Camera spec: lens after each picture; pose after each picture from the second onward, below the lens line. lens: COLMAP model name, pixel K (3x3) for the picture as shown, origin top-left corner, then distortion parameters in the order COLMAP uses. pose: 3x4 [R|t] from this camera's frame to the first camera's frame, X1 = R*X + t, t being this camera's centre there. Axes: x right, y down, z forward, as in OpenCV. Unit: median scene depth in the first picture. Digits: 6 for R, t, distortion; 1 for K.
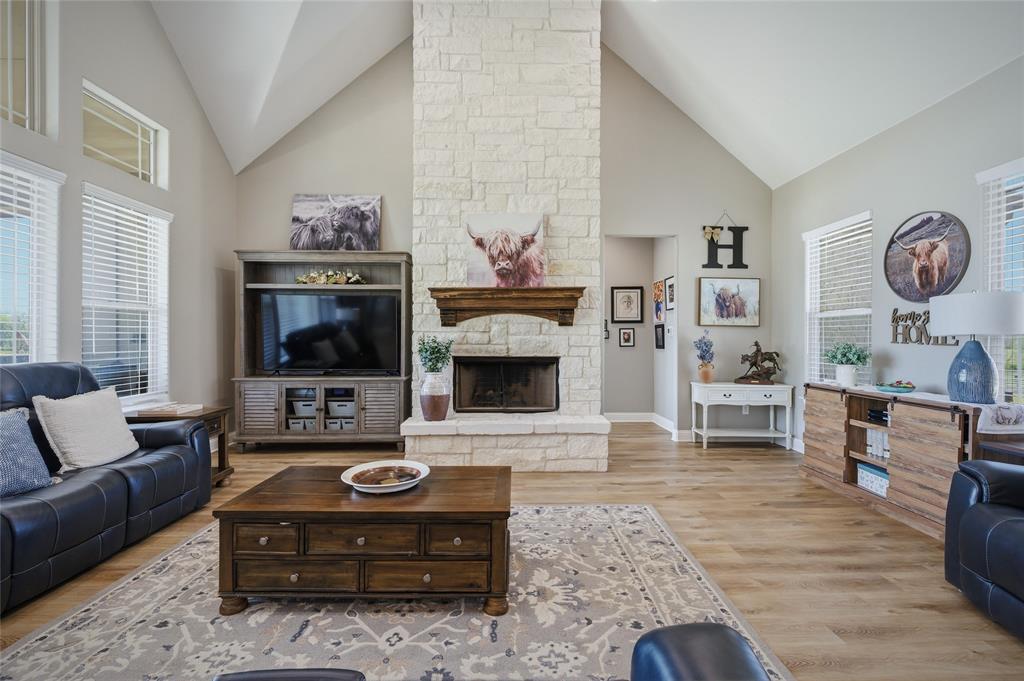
lens RADIAL K [[465.4, 0, 517.1], [0, 465.4, 339.4], [0, 0, 1]] dist [0.001081, 0.000181]
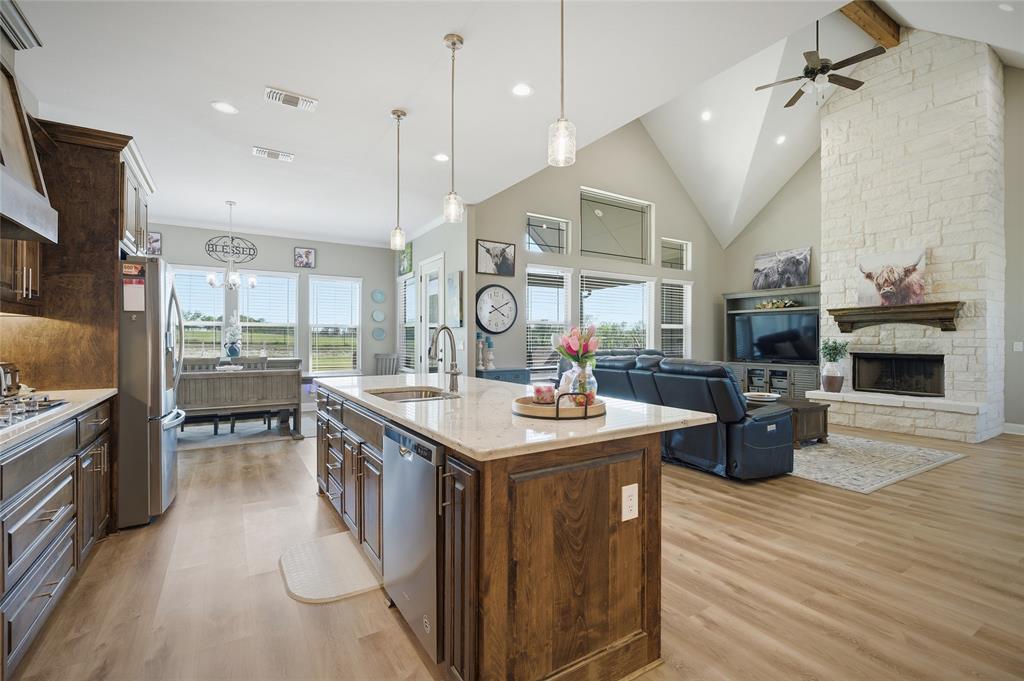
lens RADIAL K [[465.4, 0, 517.1], [0, 465.4, 339.4], [0, 0, 1]] dist [0.001081, 0.000181]
pose [[0.517761, -0.003440, -0.855519, 0.592935], [-0.000286, 0.999991, -0.004194, 0.000061], [0.855525, 0.002417, 0.517755, -0.704252]]
